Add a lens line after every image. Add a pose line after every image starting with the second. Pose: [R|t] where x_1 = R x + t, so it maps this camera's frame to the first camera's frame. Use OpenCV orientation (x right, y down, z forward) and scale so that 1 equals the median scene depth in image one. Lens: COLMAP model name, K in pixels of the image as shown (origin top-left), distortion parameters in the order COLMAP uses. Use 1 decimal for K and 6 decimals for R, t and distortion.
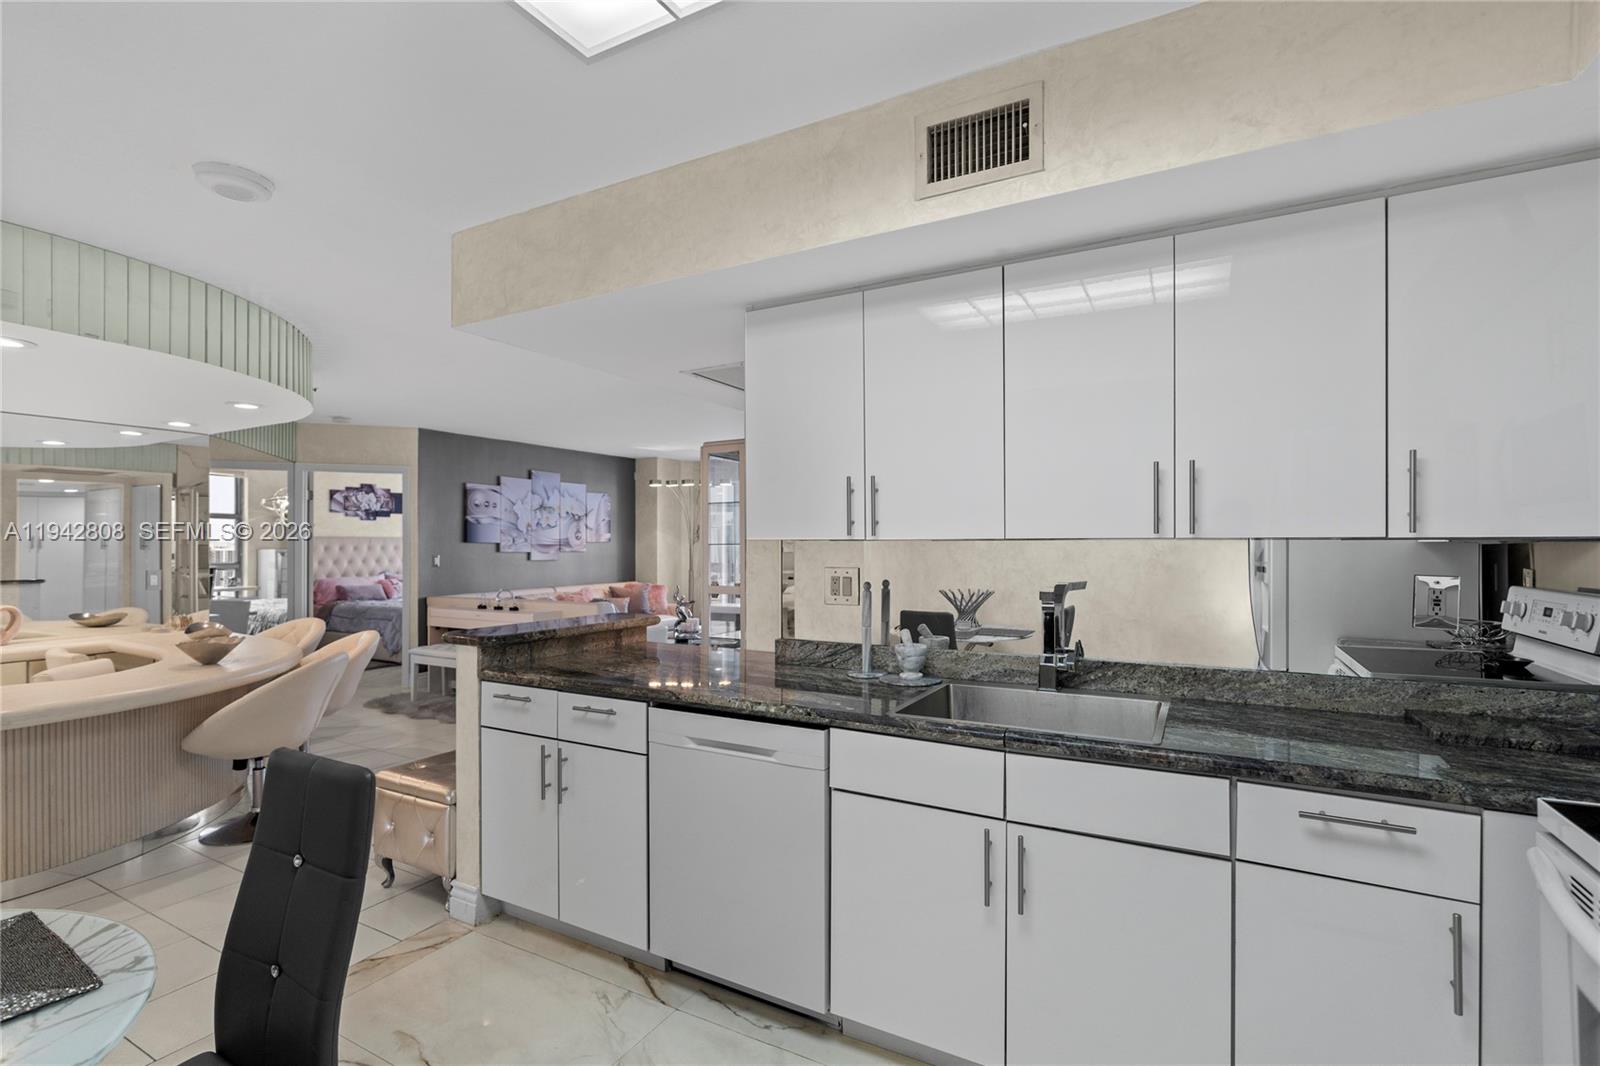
lens RADIAL K [[726.5, 0, 808.7], [0, 726.5, 544.2], [0, 0, 1]] dist [-0.001599, 0.000531]
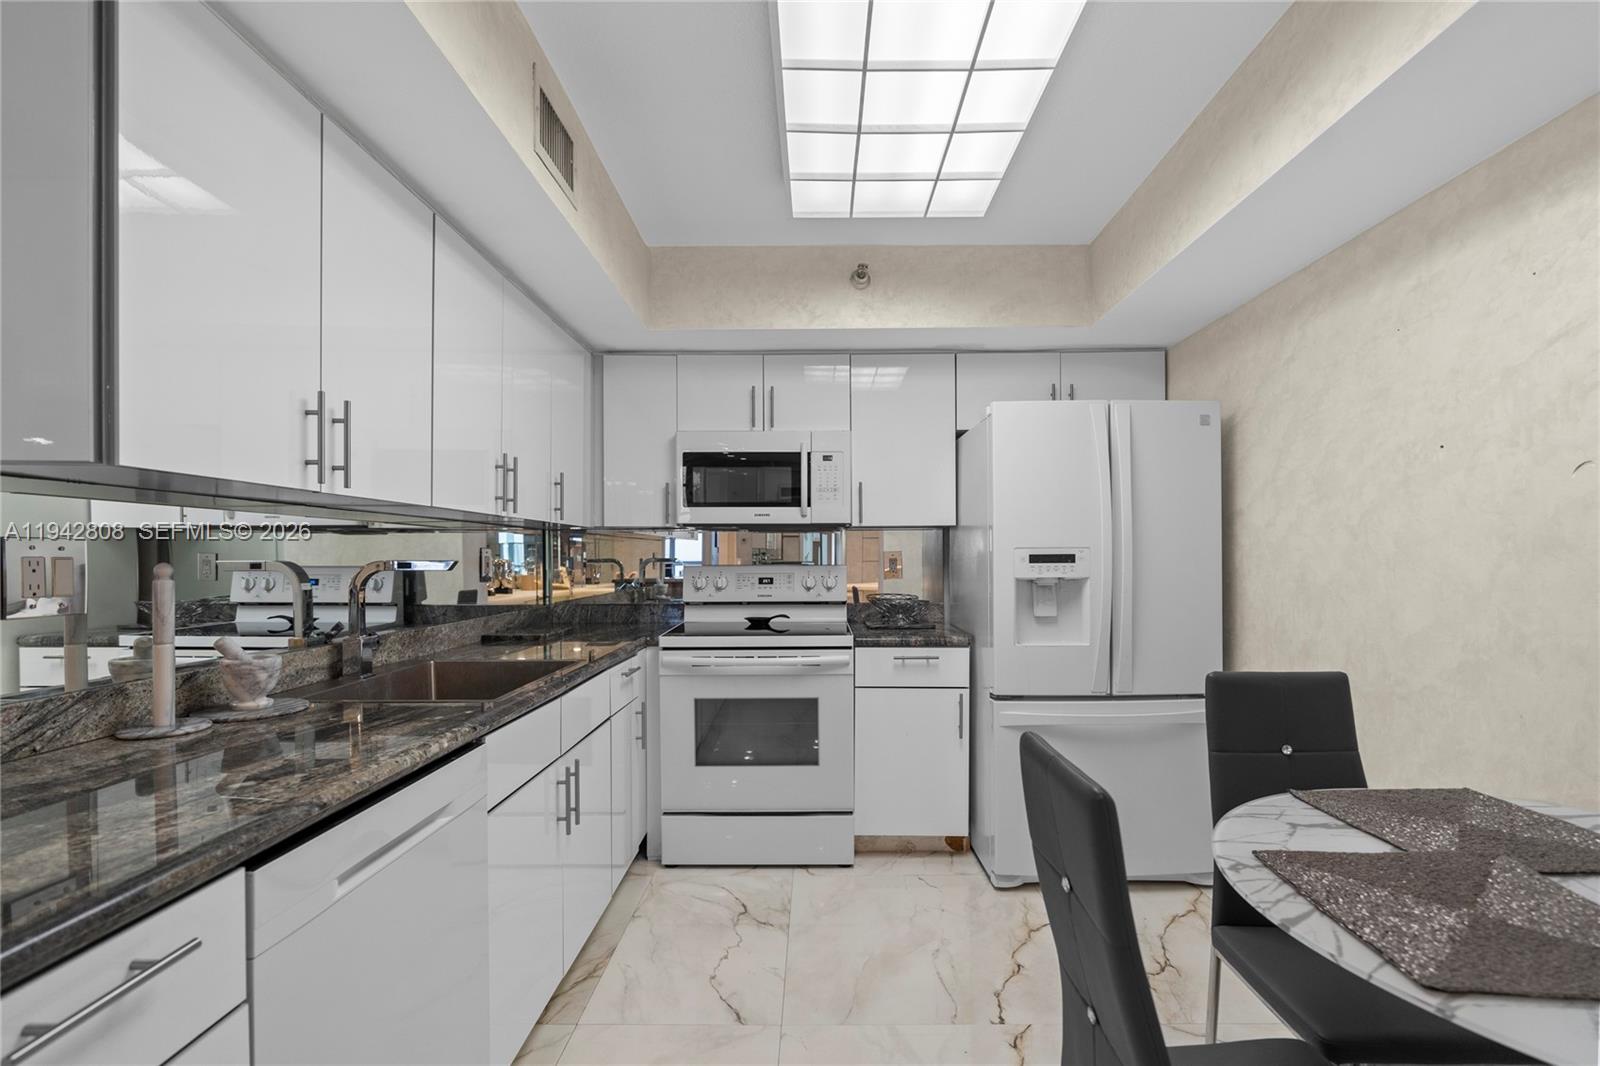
lens RADIAL K [[729.4, 0, 812.5], [0, 729.4, 559.2], [0, 0, 1]] dist [-0.003264, 0.000931]
pose [[-0.471387, 0.001864, 0.881924, -0.819055], [0.007192, 0.999973, 0.001731, 0.066090], [-0.881897, 0.007159, -0.471388, 1.061867]]
